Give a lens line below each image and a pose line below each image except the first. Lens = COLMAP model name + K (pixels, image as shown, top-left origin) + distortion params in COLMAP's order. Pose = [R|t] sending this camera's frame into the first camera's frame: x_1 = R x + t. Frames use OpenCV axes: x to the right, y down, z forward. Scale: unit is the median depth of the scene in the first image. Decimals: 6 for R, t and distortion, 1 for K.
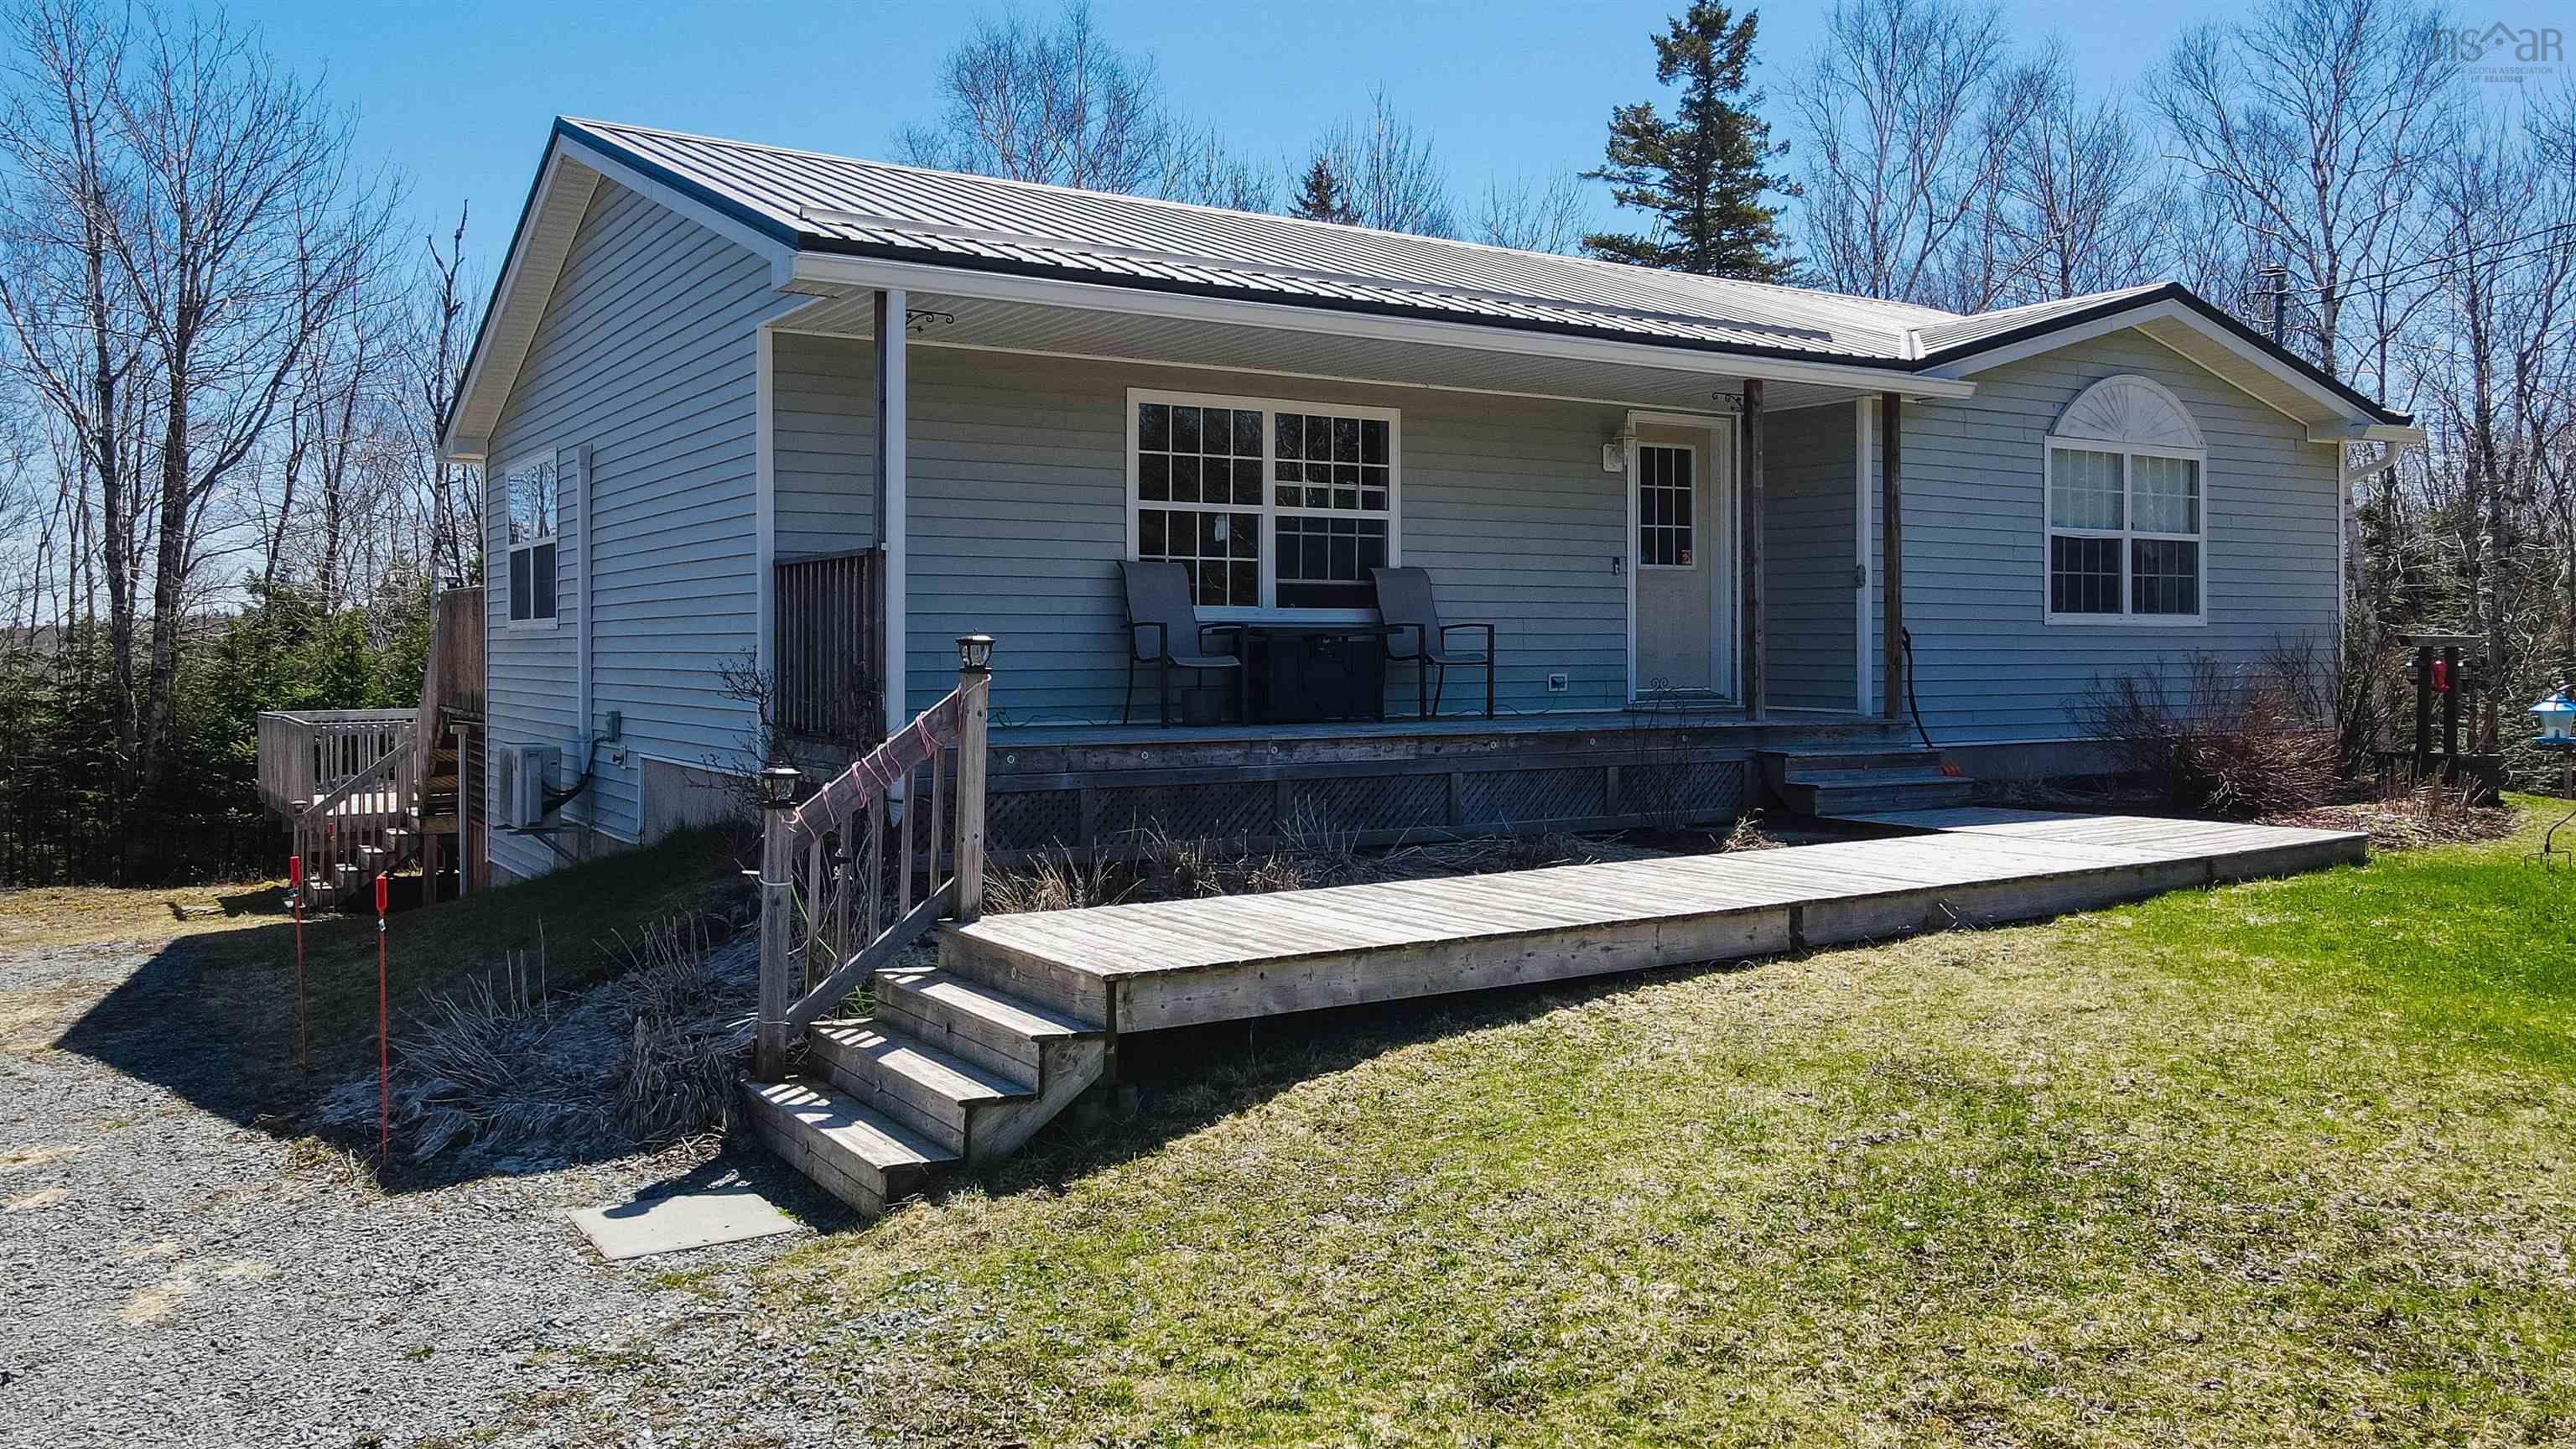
lens RADIAL K [[1904.8, 0, 1259.3], [0, 1904.8, 710.9], [0, 0, 1]] dist [-0.024266, -0.000187]
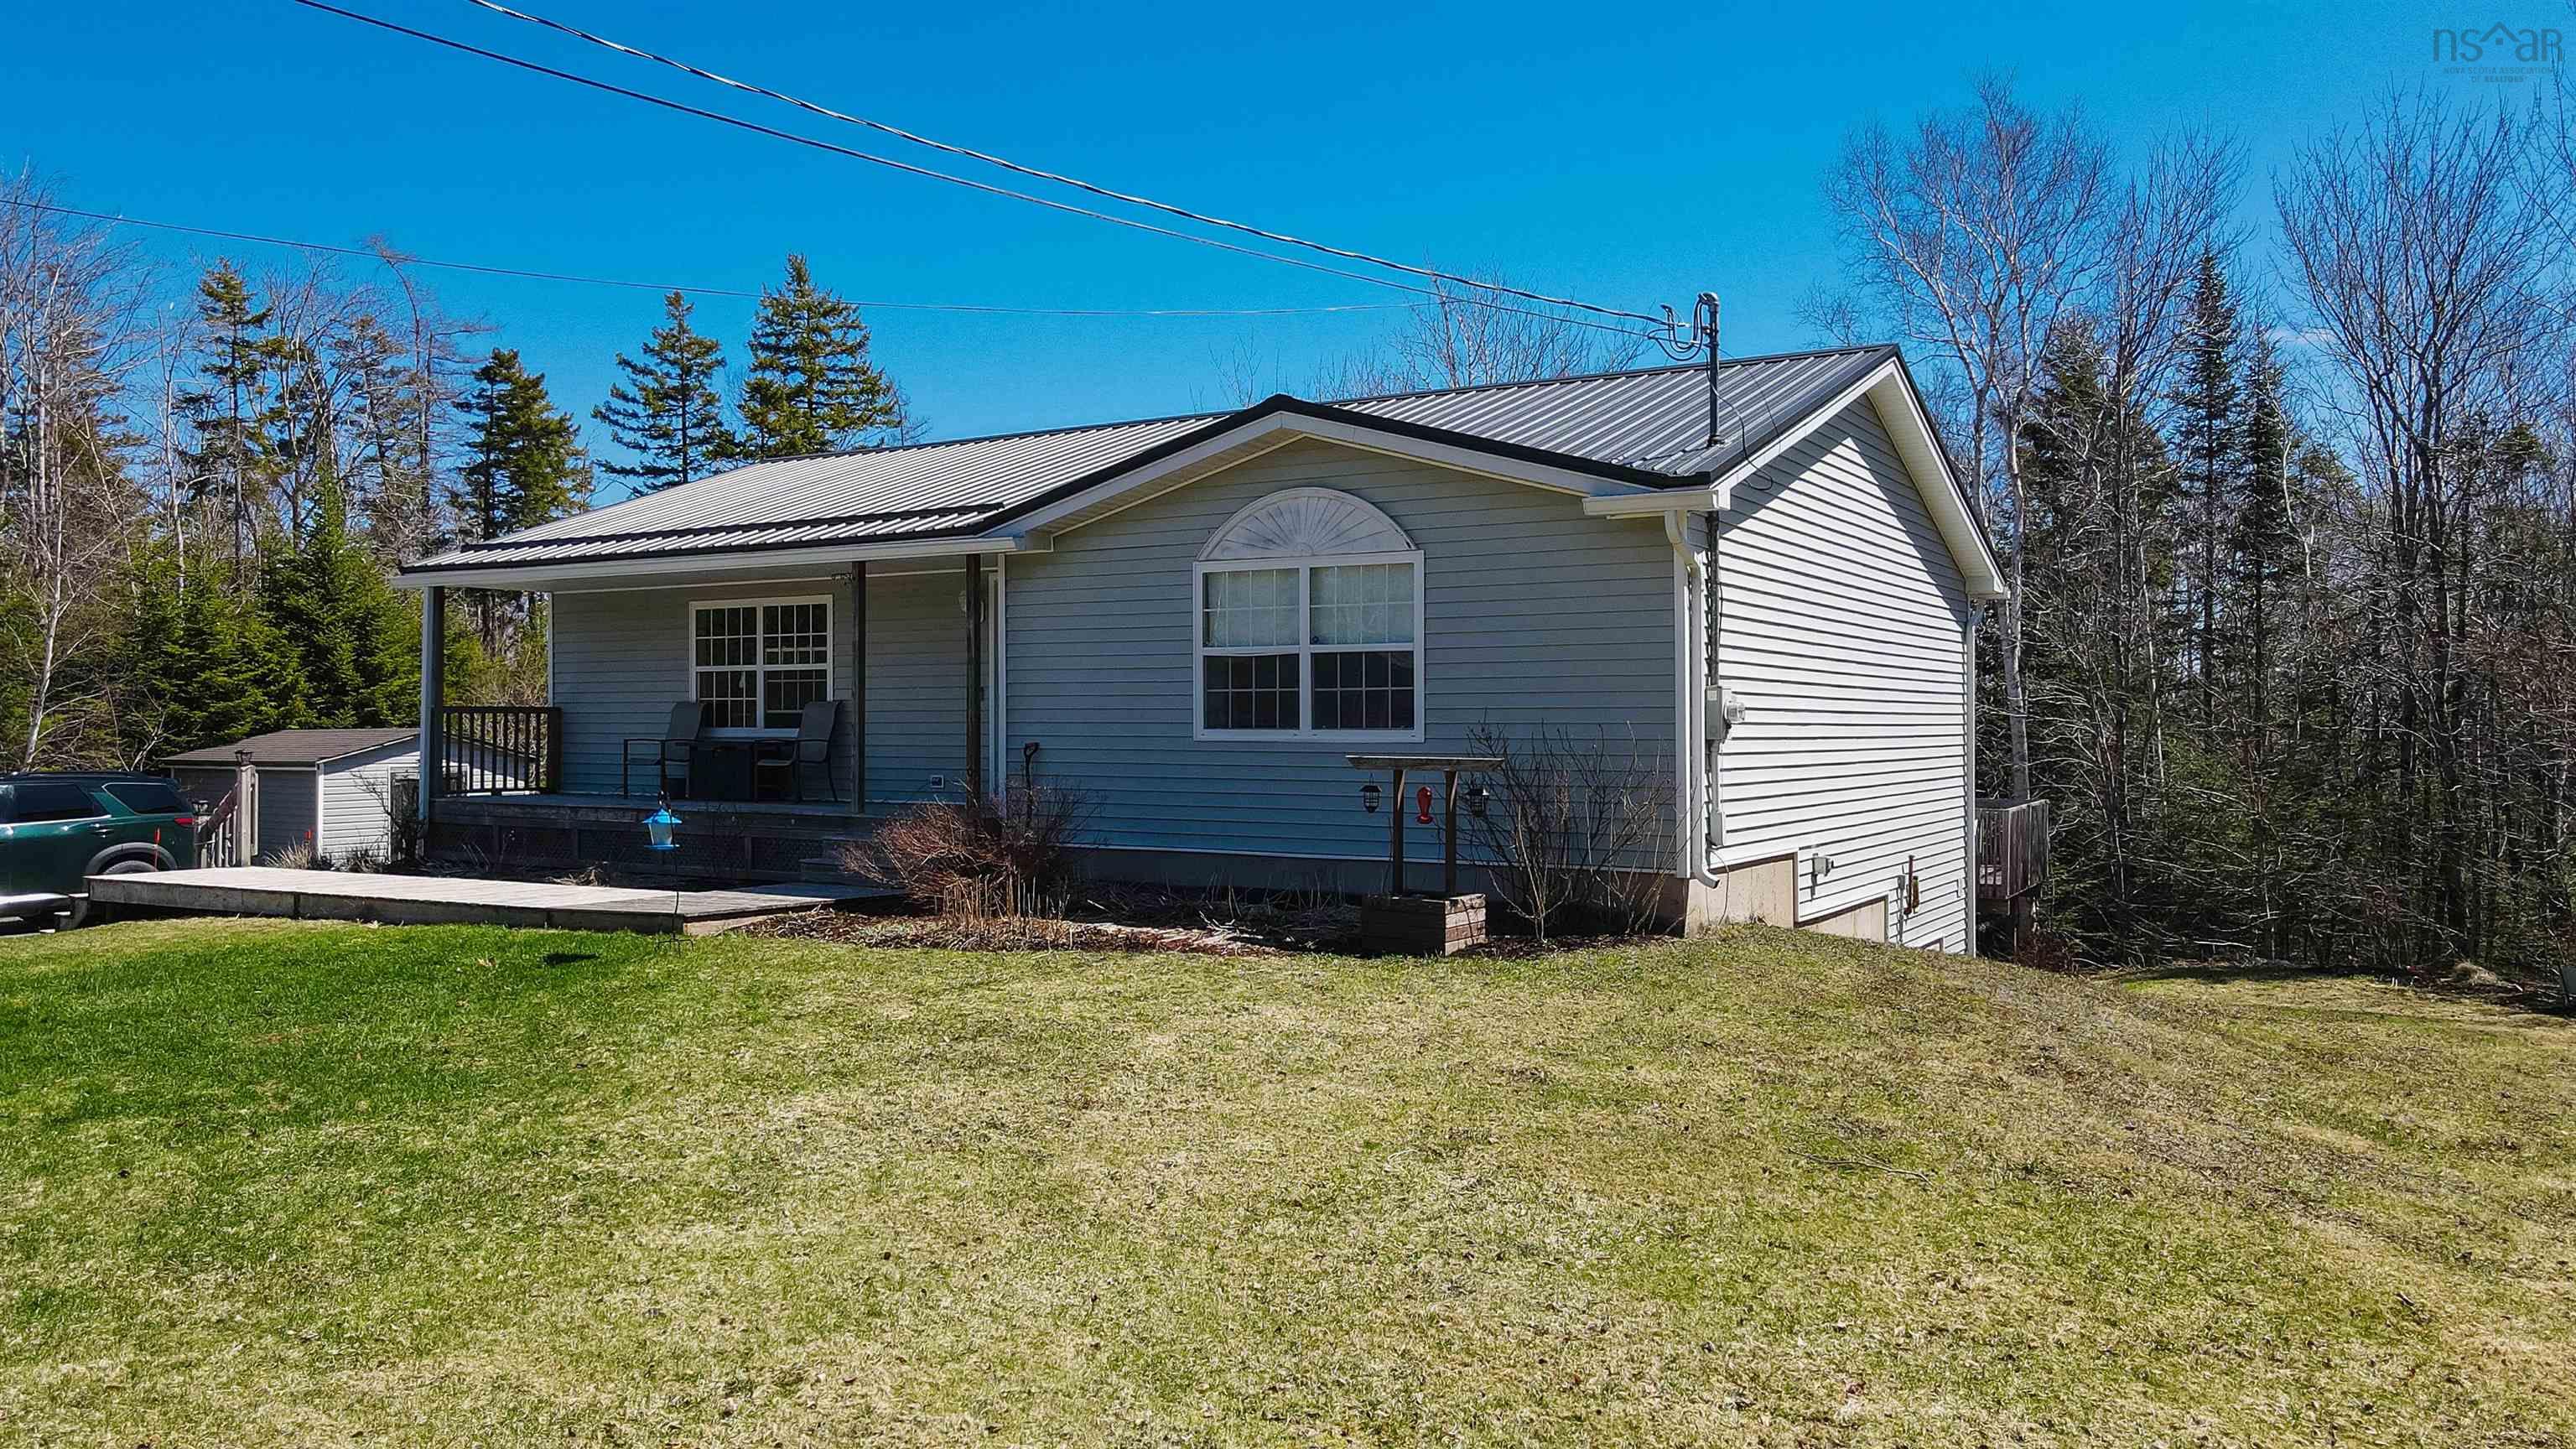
lens RADIAL K [[1912.8, 0, 1288.0], [0, 1912.8, 724.5], [0, 0, 1]] dist [0.011550, 0.005102]
pose [[0.455224, -0.000031, -0.890377, 1.578068], [-0.033272, 0.999301, -0.017046, -0.043389], [0.889755, 0.037384, 0.454904, 0.640907]]
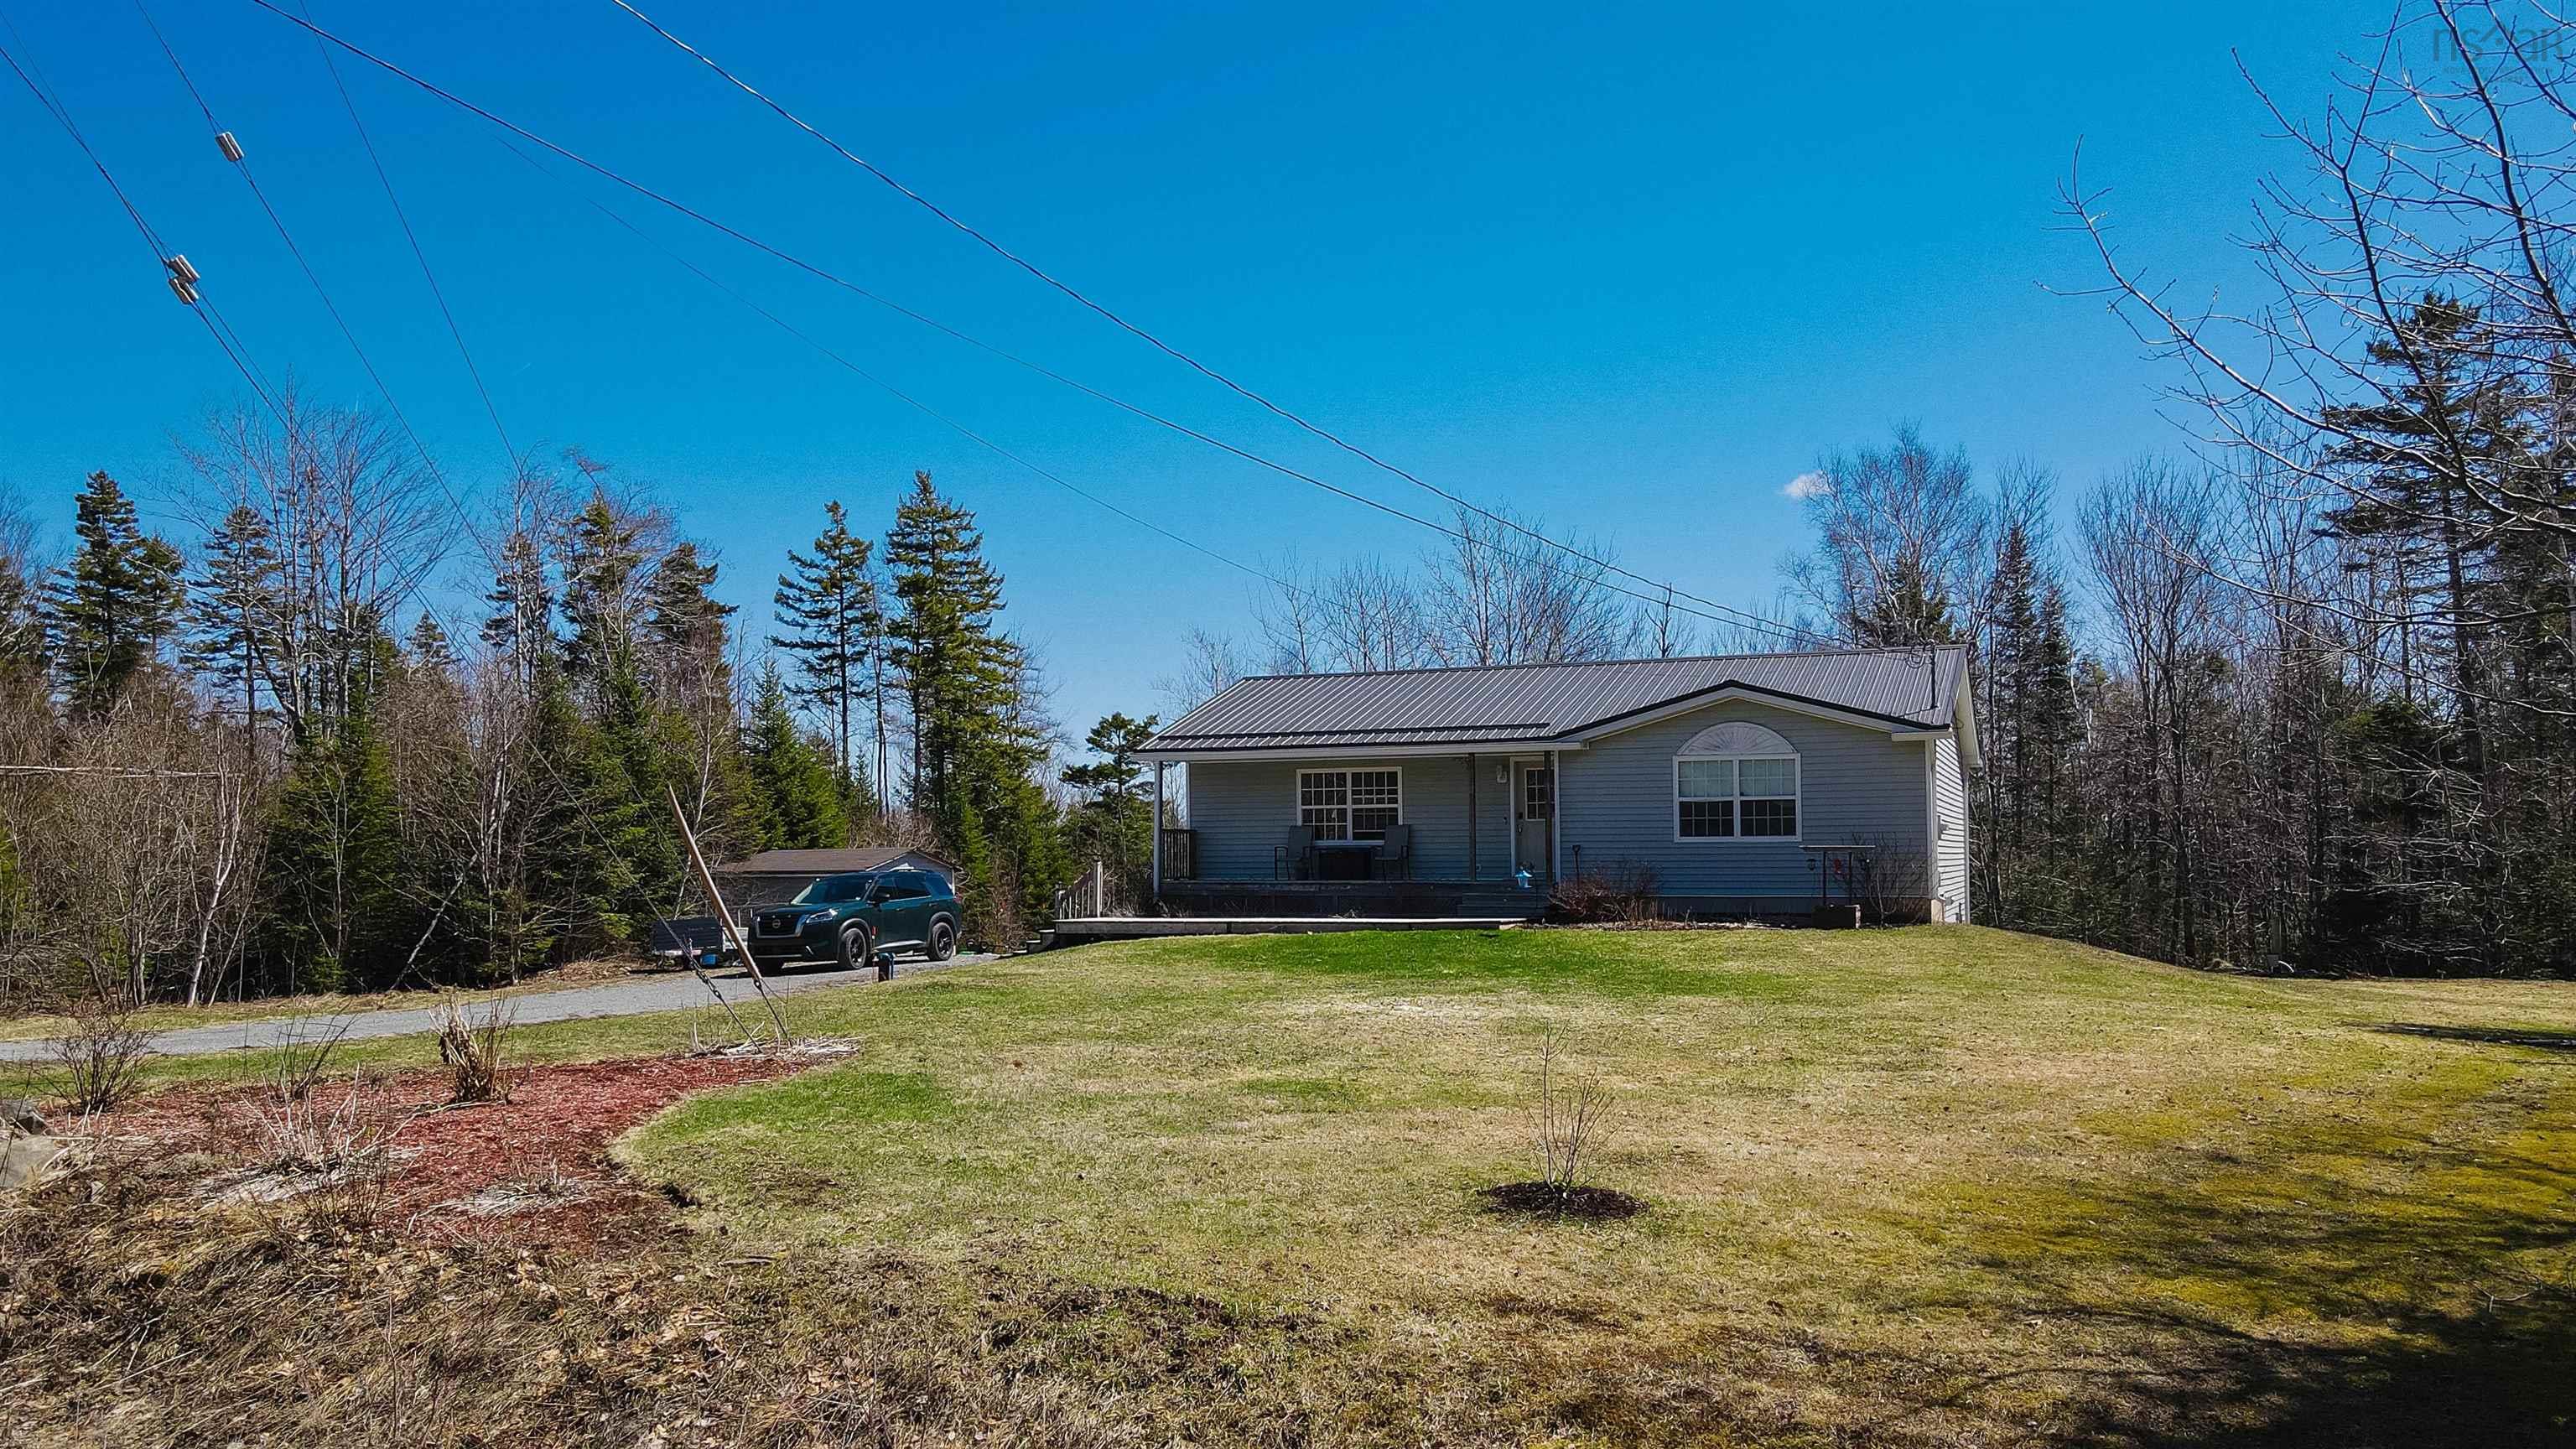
lens RADIAL K [[1954.3, 0, 1277.9], [0, 1954.3, 831.3], [0, 0, 1]] dist [-0.010240, 0.001033]
pose [[0.583357, -0.013421, -0.812105, 2.244615], [-0.024561, 0.999115, -0.034154, 0.033526], [0.811845, 0.039870, 0.582511, -0.769166]]
